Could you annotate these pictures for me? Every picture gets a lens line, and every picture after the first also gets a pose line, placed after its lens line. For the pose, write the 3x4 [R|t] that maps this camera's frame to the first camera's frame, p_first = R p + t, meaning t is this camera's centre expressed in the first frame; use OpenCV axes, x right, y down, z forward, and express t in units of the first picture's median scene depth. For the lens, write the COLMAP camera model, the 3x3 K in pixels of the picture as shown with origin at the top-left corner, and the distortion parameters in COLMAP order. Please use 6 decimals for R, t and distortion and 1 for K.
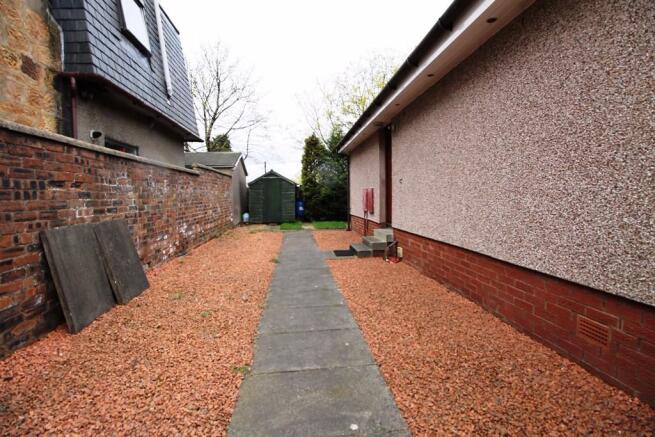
lens RADIAL K [[309.8, 0, 328.3], [0, 309.8, 212.9], [0, 0, 1]] dist [-0.004153, -0.005258]
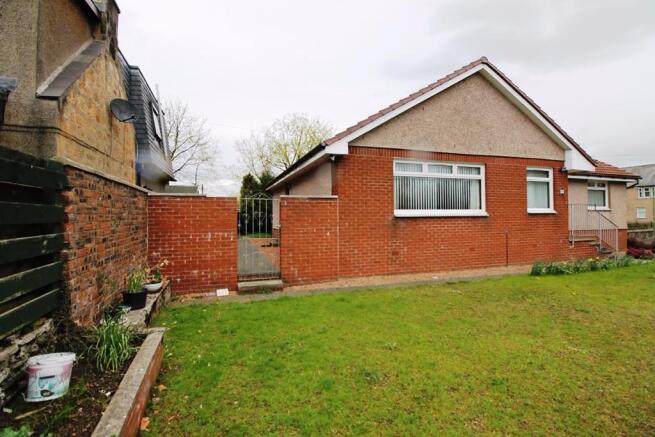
lens RADIAL K [[309.8, 0, 328.3], [0, 309.8, 212.9], [0, 0, 1]] dist [-0.004153, -0.005258]
pose [[0.977622, 0.009149, 0.210169, 0.035024], [0.004566, 0.997895, -0.064683, 0.083282], [-0.210319, 0.064195, 0.975523, -1.741080]]
